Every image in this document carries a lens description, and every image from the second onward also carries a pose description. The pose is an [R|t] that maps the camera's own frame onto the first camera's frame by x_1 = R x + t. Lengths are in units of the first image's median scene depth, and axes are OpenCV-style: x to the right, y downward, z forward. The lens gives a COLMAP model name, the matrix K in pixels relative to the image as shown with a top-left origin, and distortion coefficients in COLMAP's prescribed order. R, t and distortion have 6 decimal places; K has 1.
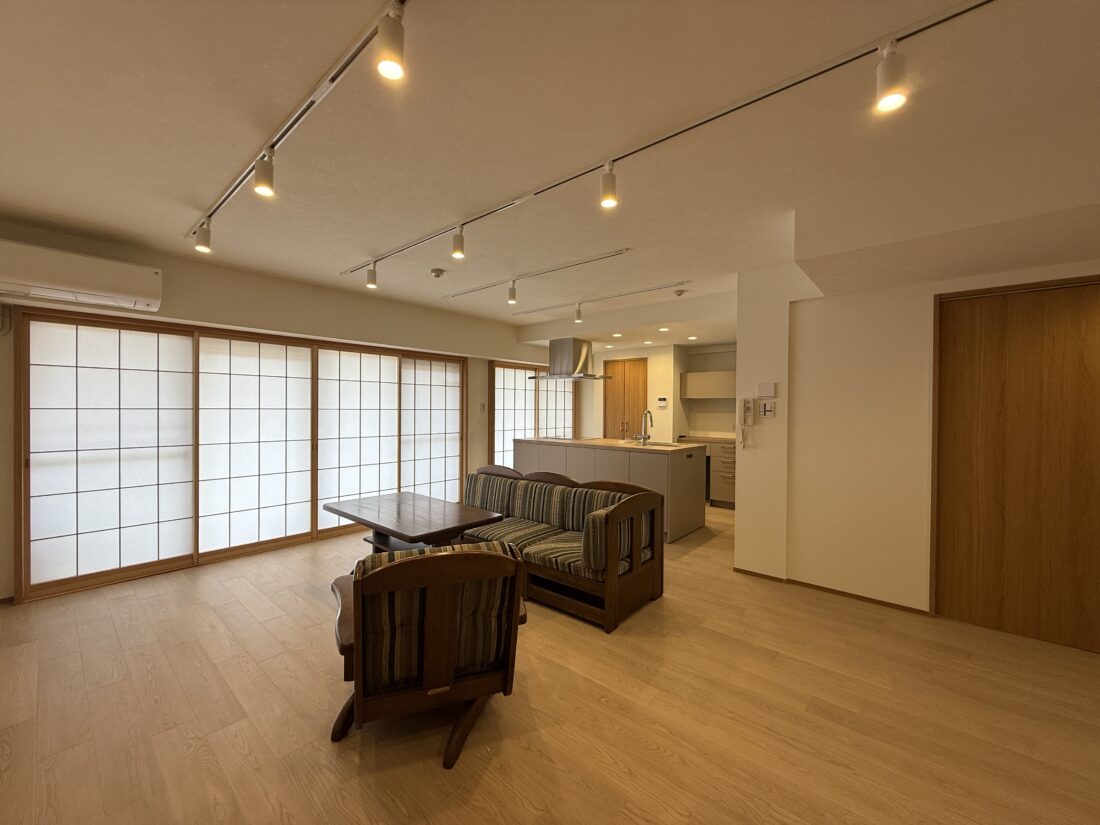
lens RADIAL K [[440.1, 0, 543.0], [0, 440.1, 412.5], [0, 0, 1]] dist [0.001490, -0.000057]
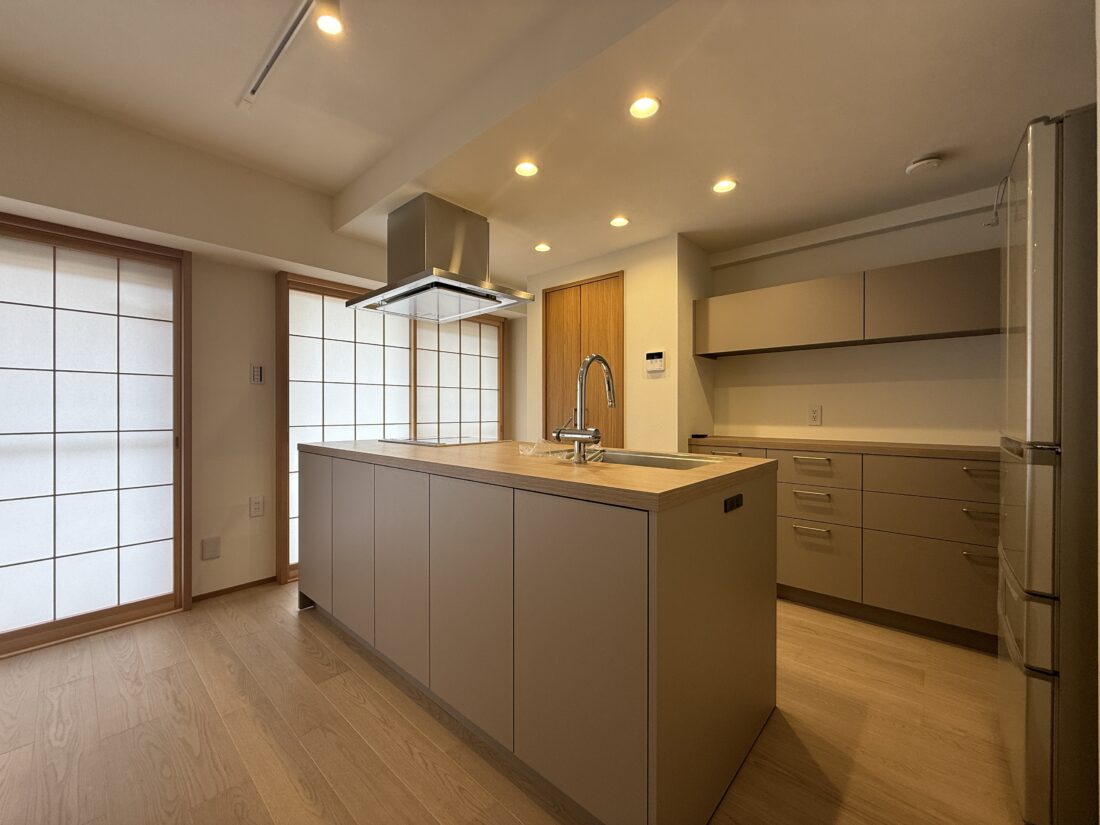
lens RADIAL K [[440.1, 0, 545.9], [0, 440.1, 414.4], [0, 0, 1]] dist [0.001490, -0.000057]
pose [[0.999802, -0.007687, -0.018351, 0.194737], [0.007620, 0.999964, -0.003700, 0.038427], [0.018379, 0.003559, 0.999825, 0.633563]]
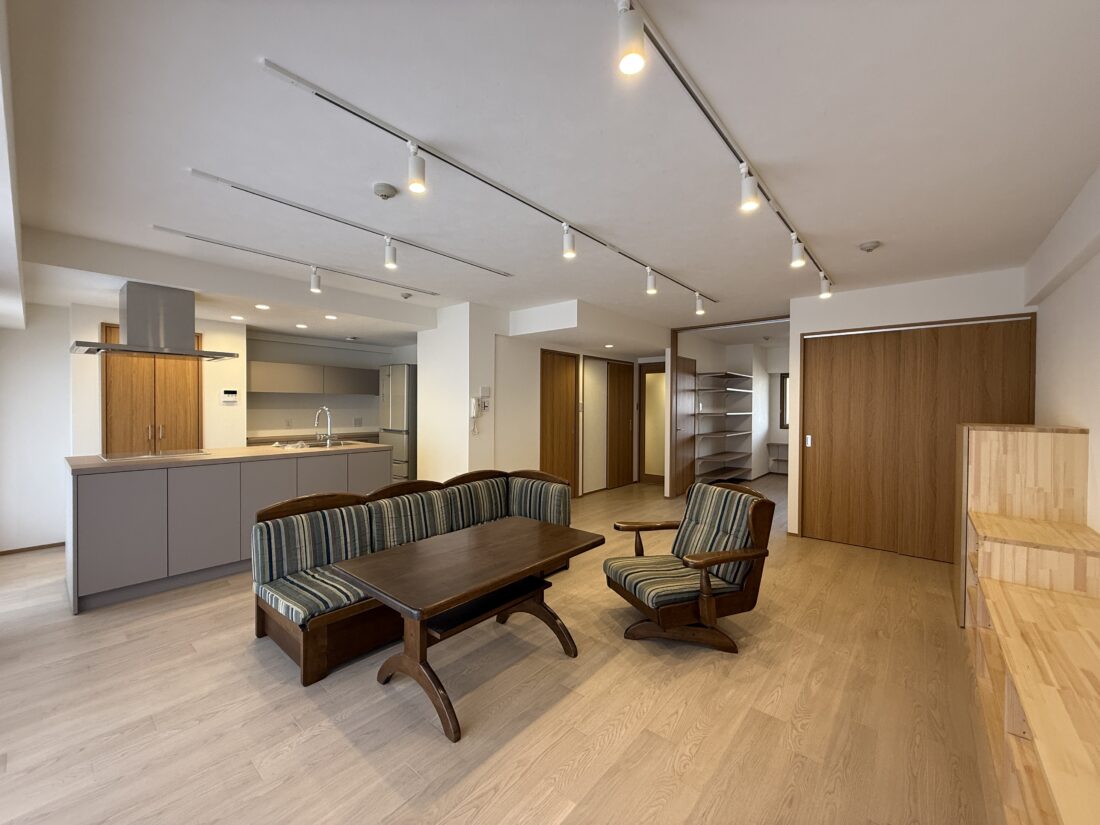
lens RADIAL K [[440.1, 0, 550.1], [0, 440.1, 410.2], [0, 0, 1]] dist [0.001490, -0.000057]
pose [[-0.022124, -0.019766, 0.999560, -0.607999], [0.005406, 0.999788, 0.019890, -0.012711], [-0.999741, 0.005844, -0.022012, 0.538199]]
